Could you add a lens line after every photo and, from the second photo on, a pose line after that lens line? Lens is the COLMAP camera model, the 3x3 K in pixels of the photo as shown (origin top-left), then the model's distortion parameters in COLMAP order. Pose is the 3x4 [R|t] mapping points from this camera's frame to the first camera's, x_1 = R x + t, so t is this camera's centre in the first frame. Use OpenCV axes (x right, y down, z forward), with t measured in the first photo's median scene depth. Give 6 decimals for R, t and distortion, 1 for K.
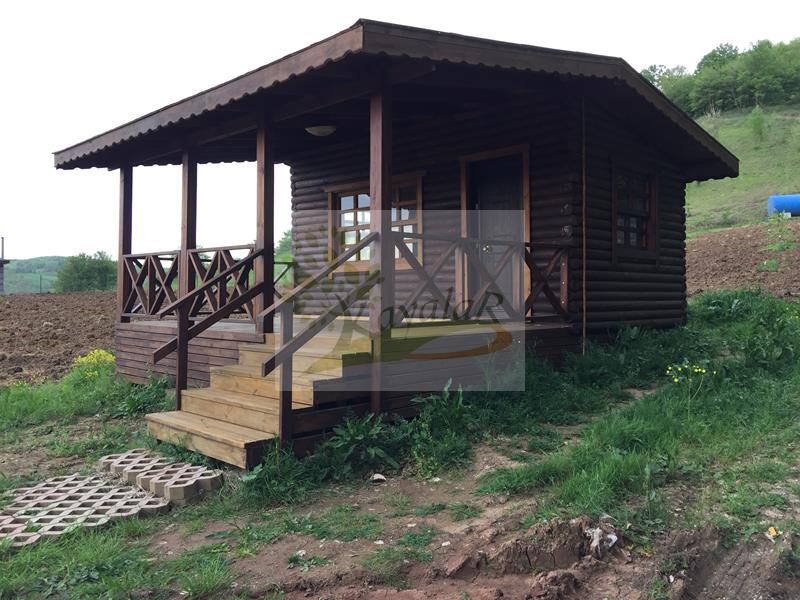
lens RADIAL K [[671.7, 0, 409.7], [0, 671.7, 288.3], [0, 0, 1]] dist [0.041924, 0.001774]
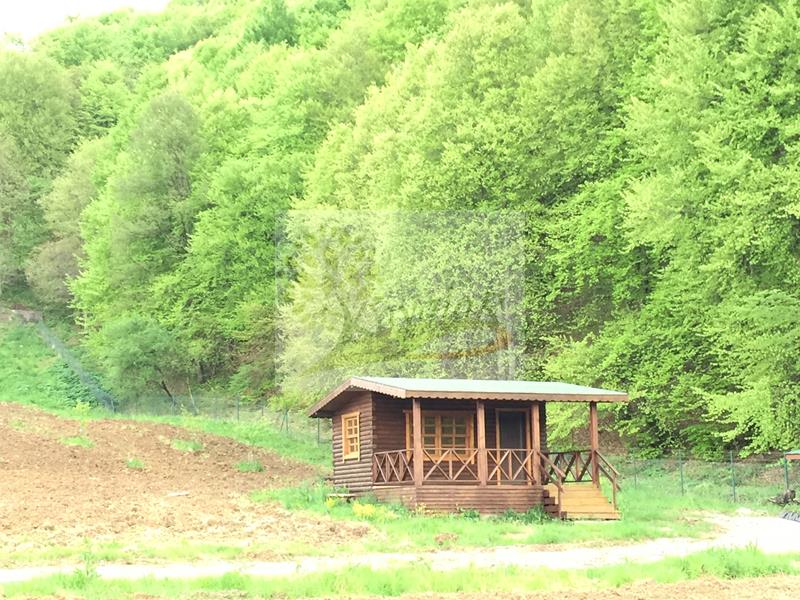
lens RADIAL K [[1417.6, 0, 400.0], [0, 1417.6, 300.0], [0, 0, 1]] dist [0.047712, 0.020935]
pose [[0.390517, 0.133893, 0.910807, -4.602415], [0.003720, 0.989129, -0.147001, 0.136943], [-0.920588, 0.060795, 0.385773, -0.522253]]
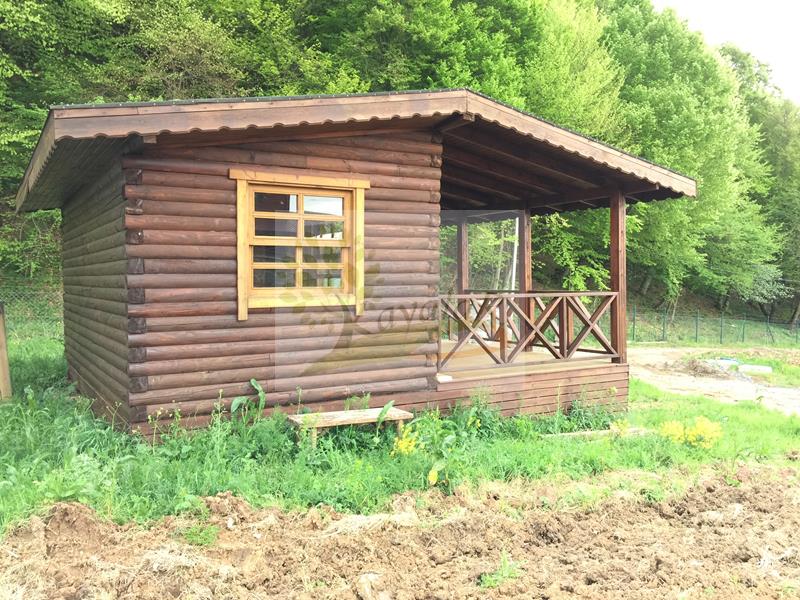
lens RADIAL K [[673.4, 0, 403.2], [0, 673.4, 300.5], [0, 0, 1]] dist [0.088082, -0.138285]
pose [[-0.965815, -0.001150, 0.259231, -0.434680], [0.005053, 0.999717, 0.023260, -0.069341], [-0.259185, 0.023775, -0.965535, 2.312480]]
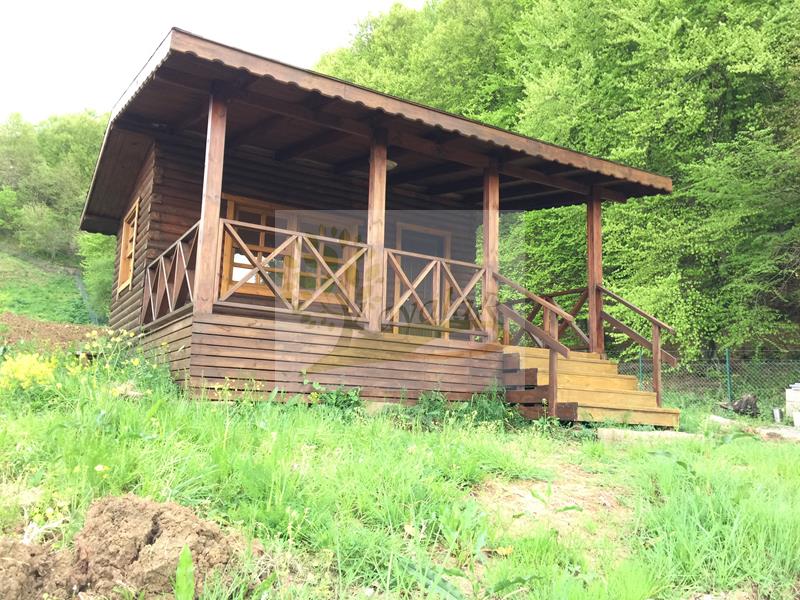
lens RADIAL K [[672.8, 0, 406.5], [0, 672.8, 299.7], [0, 0, 1]] dist [0.095041, -0.150766]
pose [[0.260147, 0.169681, 0.950543, -1.176447], [-0.044121, 0.985499, -0.163846, 0.160491], [-0.964560, 0.000685, 0.263861, 0.725823]]
